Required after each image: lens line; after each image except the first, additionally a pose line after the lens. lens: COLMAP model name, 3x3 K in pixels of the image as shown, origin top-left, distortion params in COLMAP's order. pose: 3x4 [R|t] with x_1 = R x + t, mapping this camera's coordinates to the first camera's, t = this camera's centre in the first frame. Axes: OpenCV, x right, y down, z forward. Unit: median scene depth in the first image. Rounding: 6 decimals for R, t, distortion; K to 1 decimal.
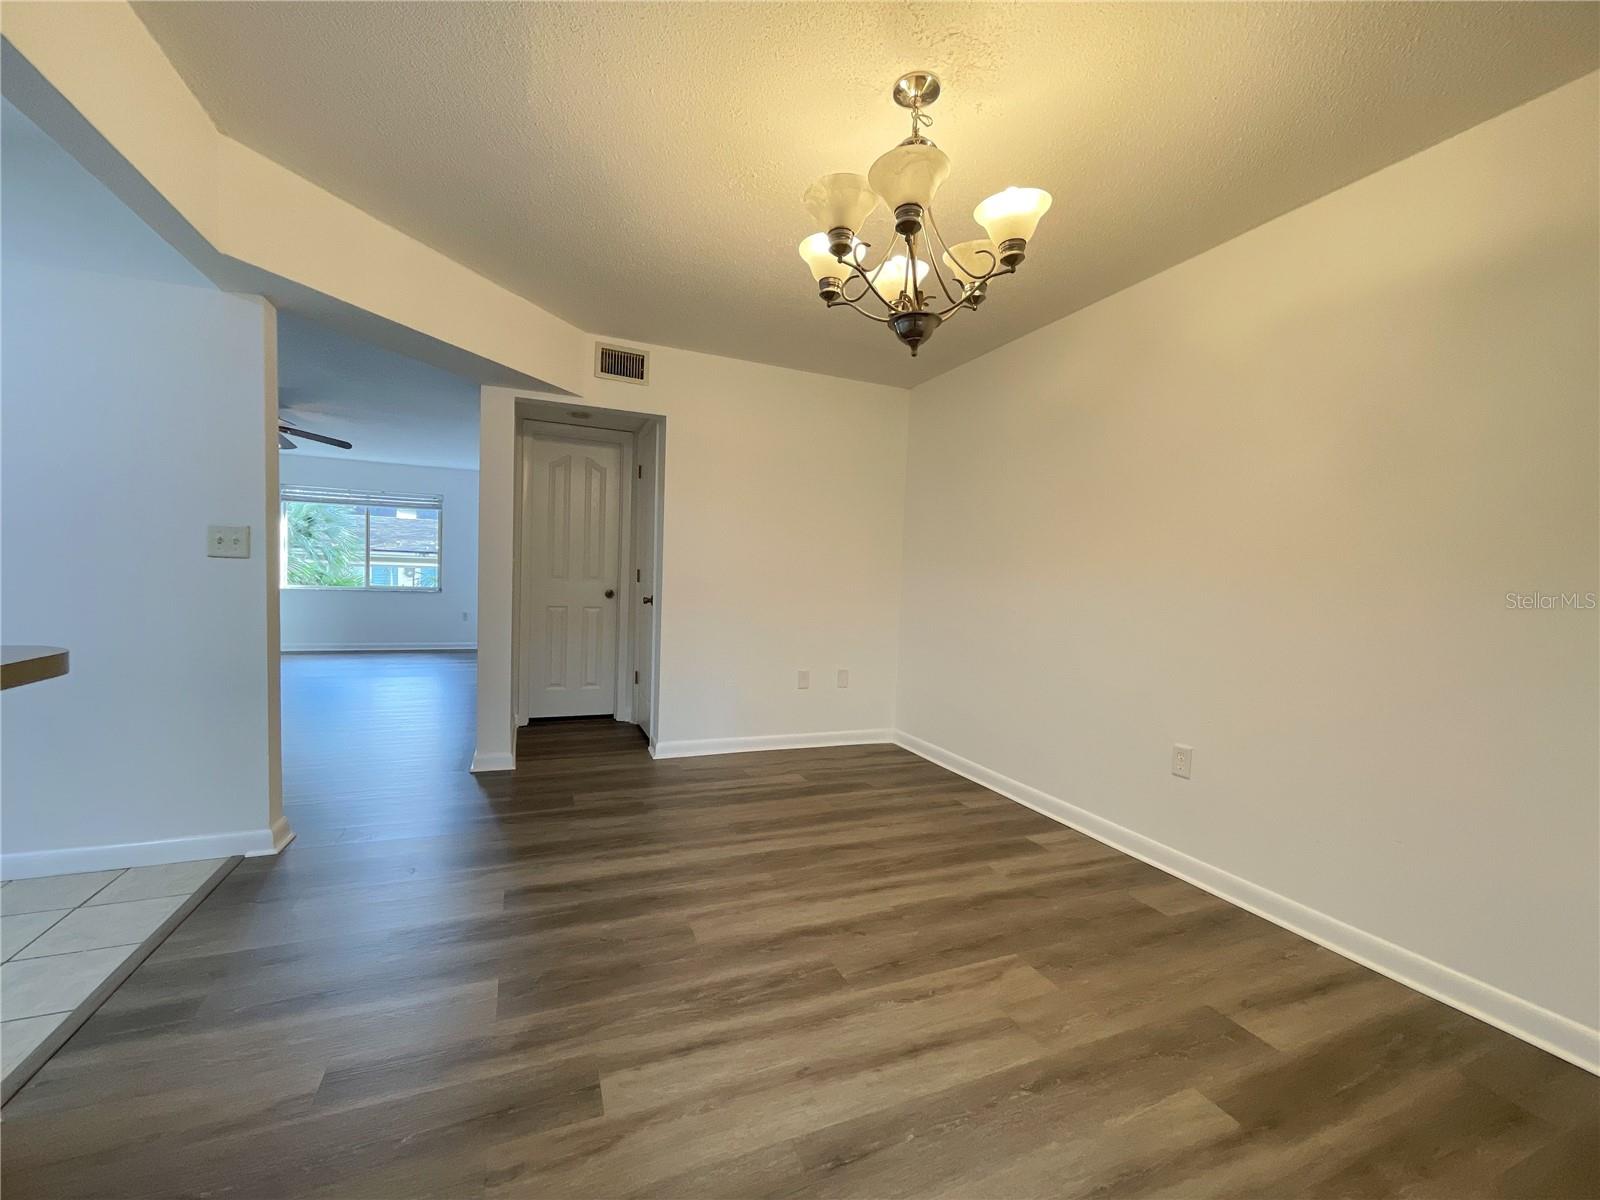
lens RADIAL K [[647.4, 0, 791.3], [0, 647.4, 610.3], [0, 0, 1]] dist [-0.002003, 0.000886]
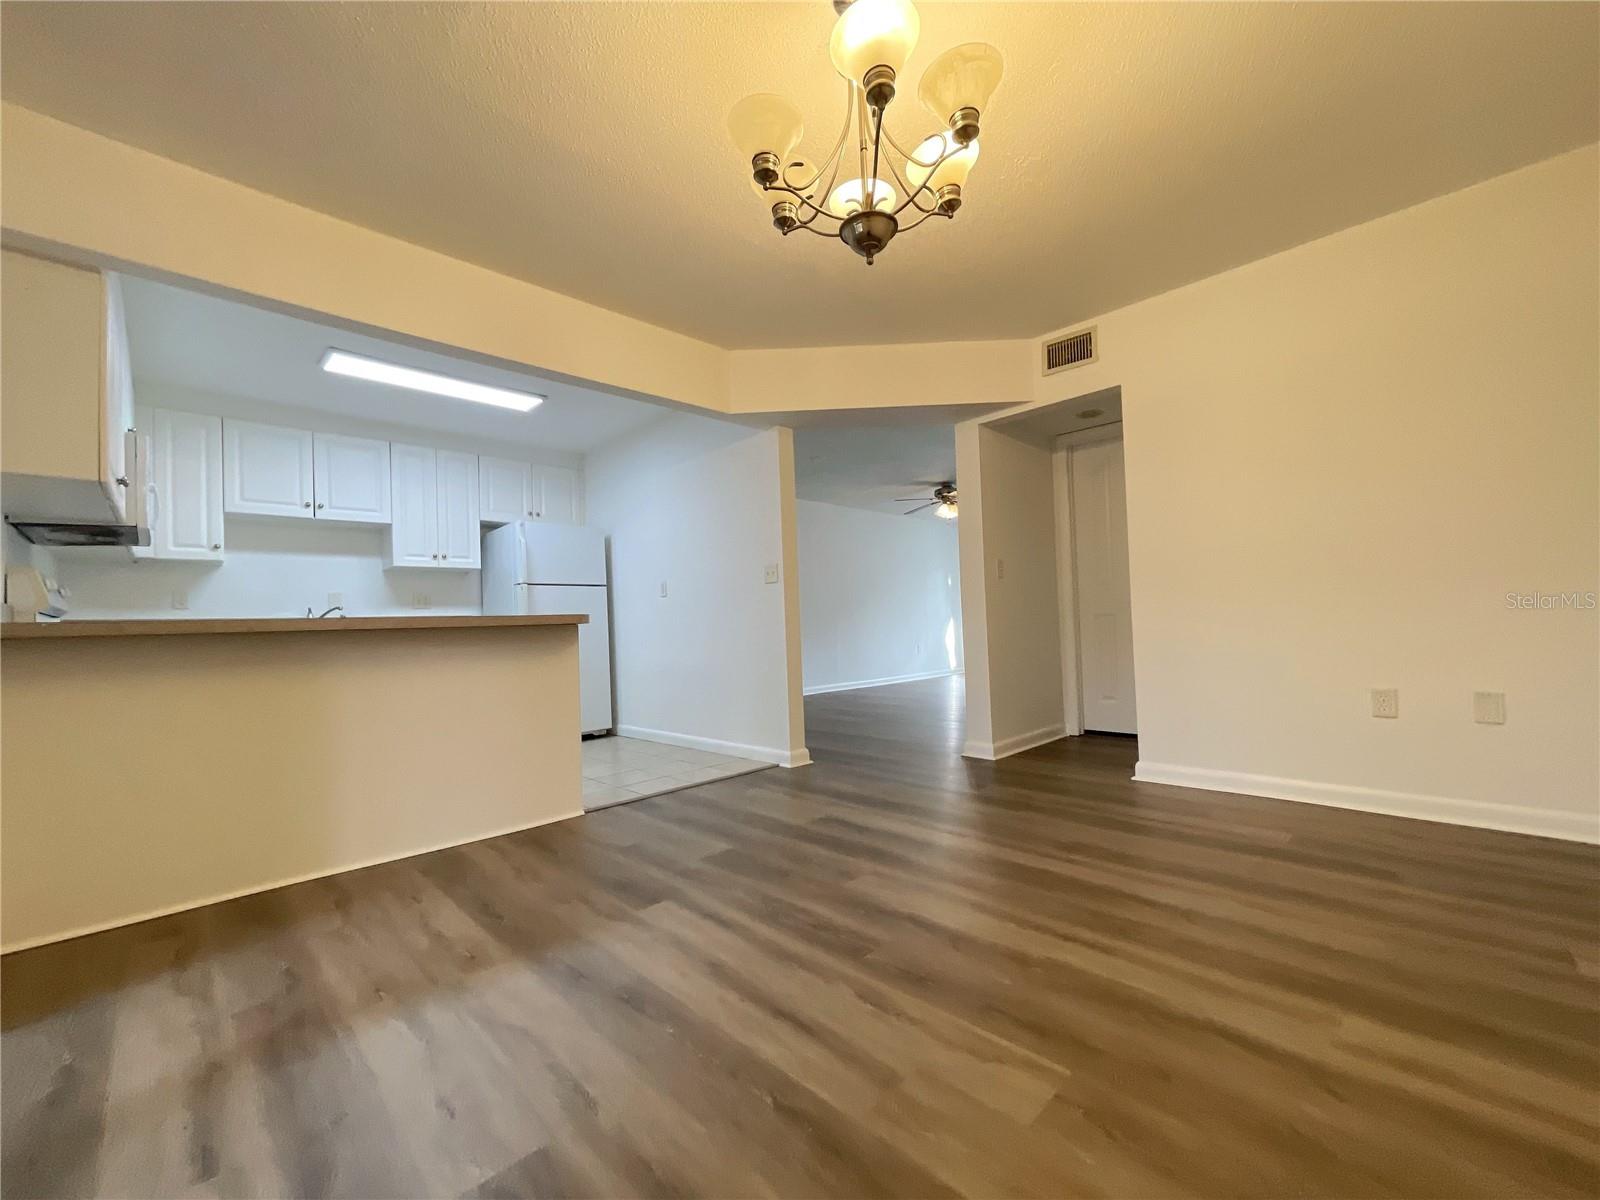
lens RADIAL K [[647.4, 0, 791.3], [0, 647.4, 610.3], [0, 0, 1]] dist [-0.002003, 0.000886]
pose [[0.370808, -0.070279, -0.926047, 0.852038], [0.001746, 0.997184, -0.074979, 0.139782], [0.928708, 0.026185, 0.369886, 0.515457]]
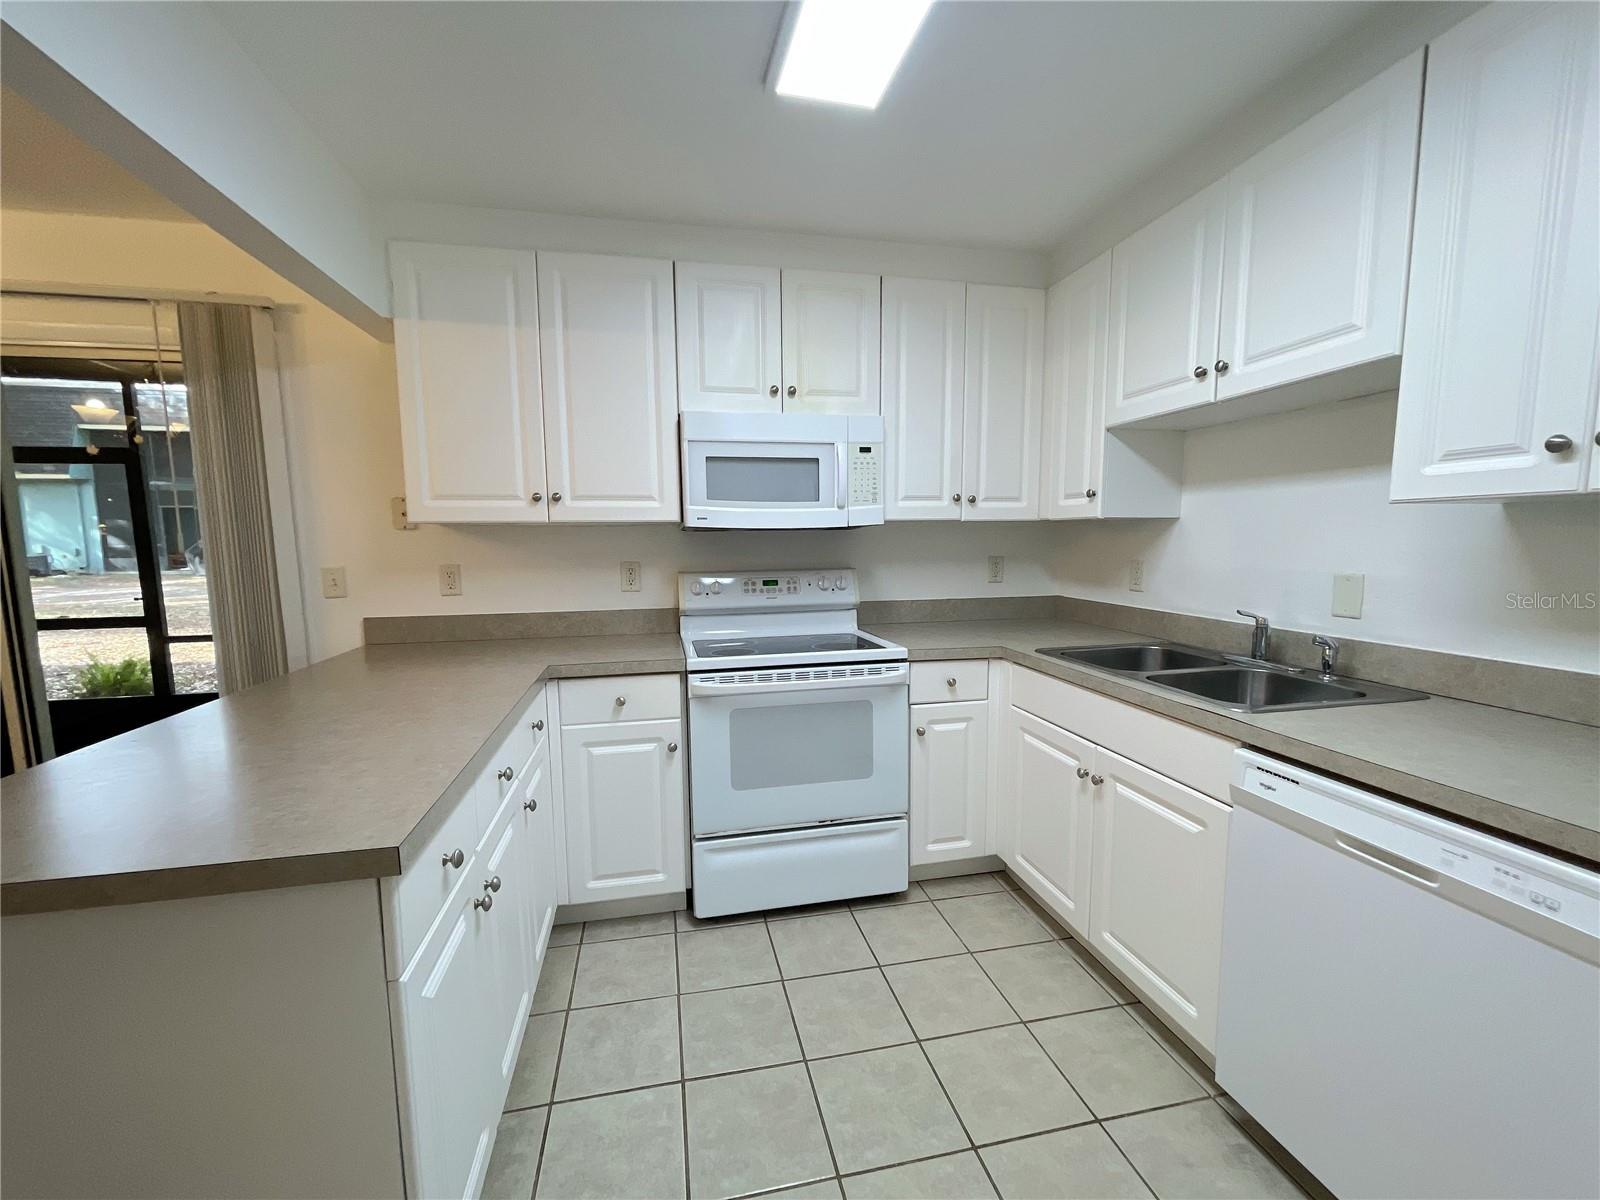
lens RADIAL K [[647.4, 0, 791.3], [0, 647.4, 610.3], [0, 0, 1]] dist [-0.002003, 0.000886]
pose [[-0.982180, -0.043860, 0.182753, -1.382385], [-0.012870, 0.985802, 0.167420, -0.198504], [-0.187502, 0.162084, -0.968799, 0.859217]]
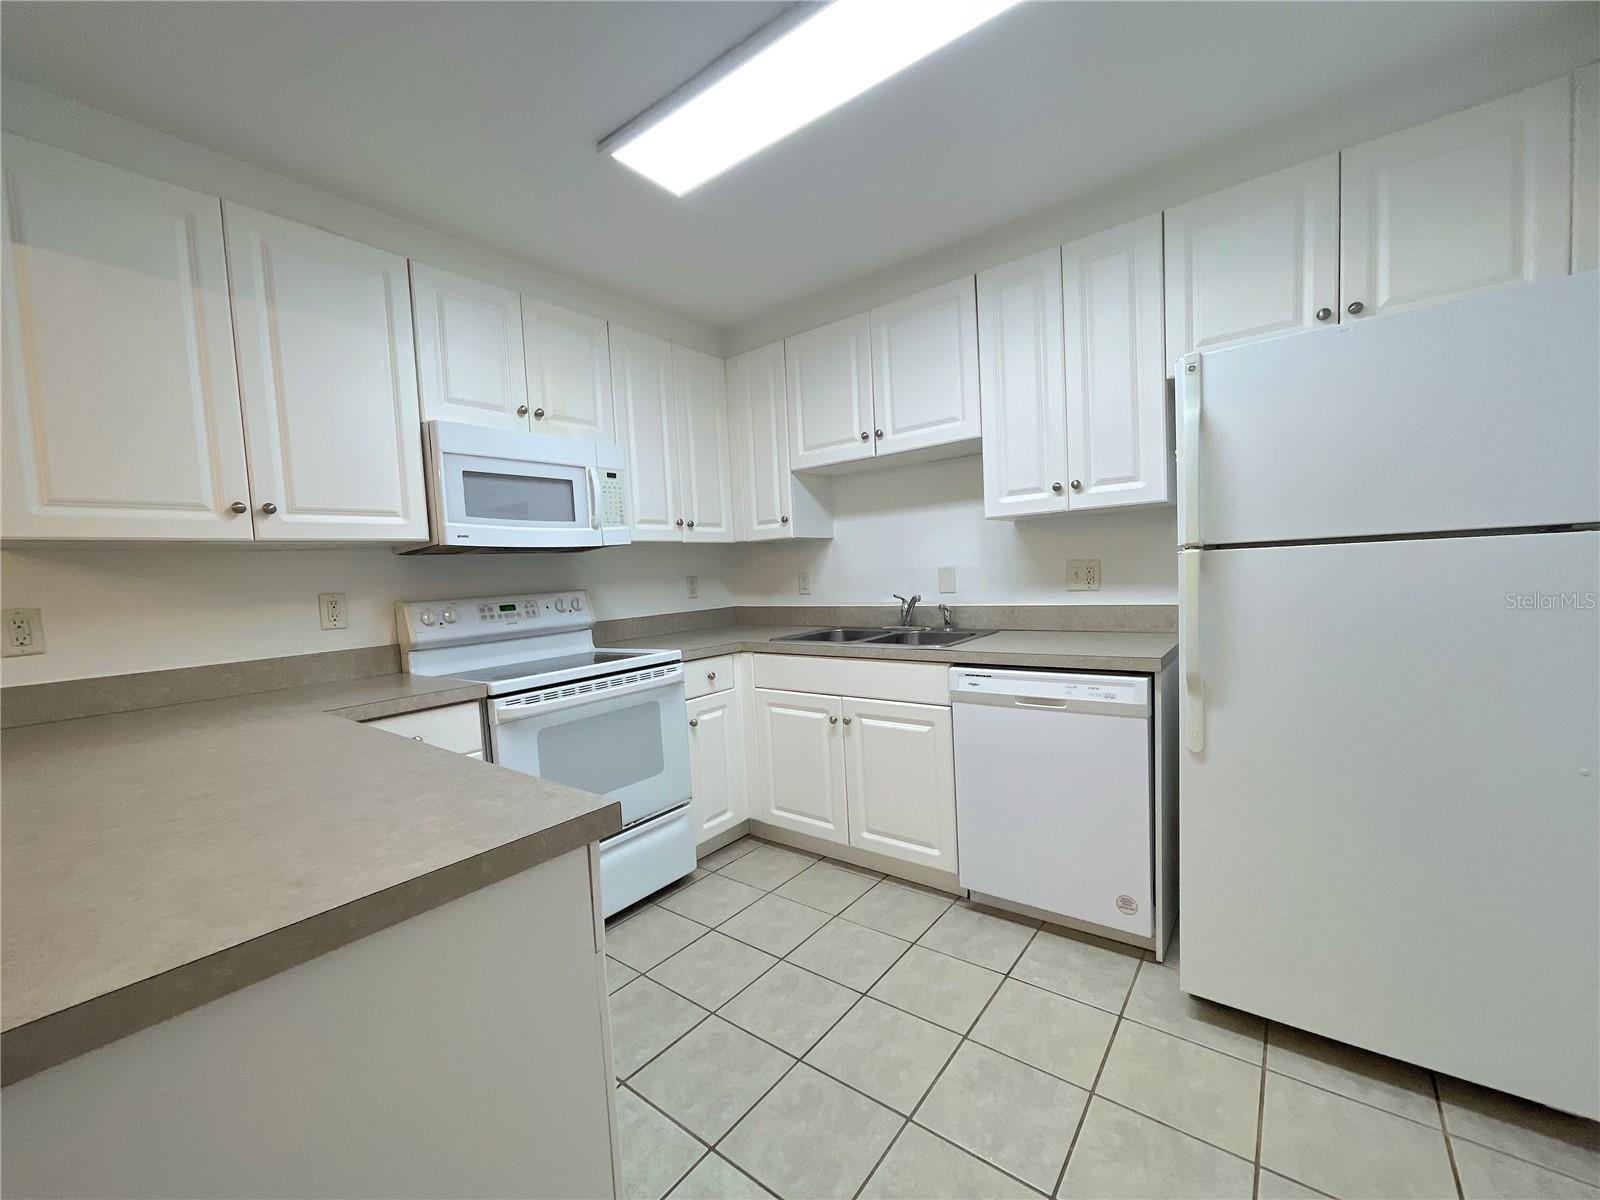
lens RADIAL K [[645.6, 0, 792.9], [0, 645.6, 609.0], [0, 0, 1]] dist [0.000824, 0.000843]
pose [[-0.872122, 0.041134, -0.487557, -0.948304], [-0.002226, 0.996116, 0.088021, -0.139403], [0.489284, 0.077851, -0.868643, 0.949884]]
